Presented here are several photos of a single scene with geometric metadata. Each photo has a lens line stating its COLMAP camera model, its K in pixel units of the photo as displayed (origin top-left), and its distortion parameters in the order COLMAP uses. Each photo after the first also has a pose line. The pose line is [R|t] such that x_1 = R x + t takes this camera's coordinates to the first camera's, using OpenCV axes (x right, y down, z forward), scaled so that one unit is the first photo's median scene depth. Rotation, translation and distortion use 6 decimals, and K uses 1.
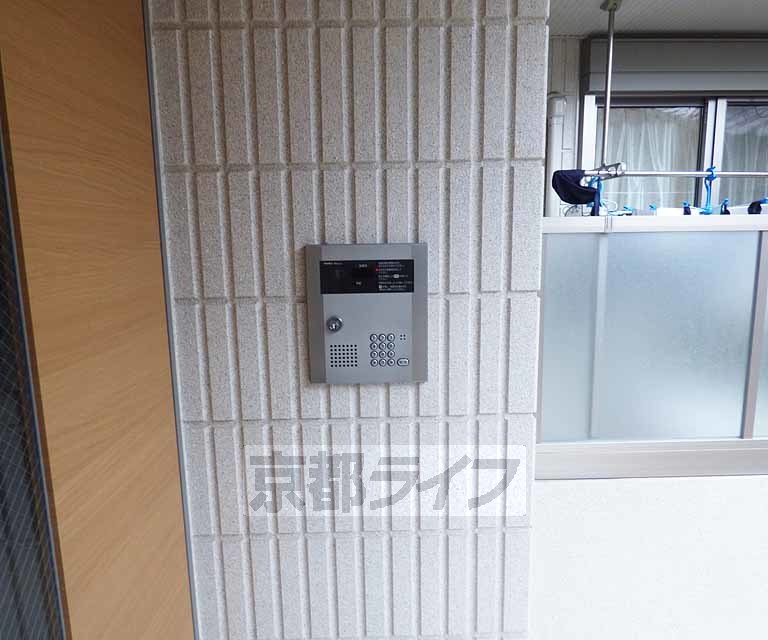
lens RADIAL K [[511.9, 0, 384.0], [0, 511.9, 320.0], [0, 0, 1]] dist [-0.007342, -0.004930]
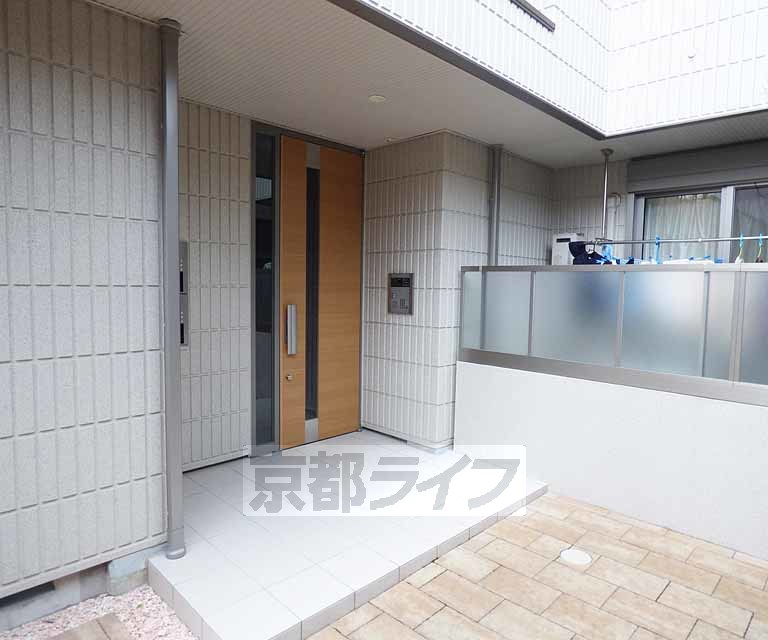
lens RADIAL K [[511.9, 0, 384.0], [0, 511.9, 320.0], [0, 0, 1]] dist [-0.007342, -0.004930]
pose [[0.696366, 0.089150, -0.712128, 2.382788], [-0.145184, 0.989239, -0.018130, 0.249369], [0.702848, 0.116015, 0.701815, -1.508285]]
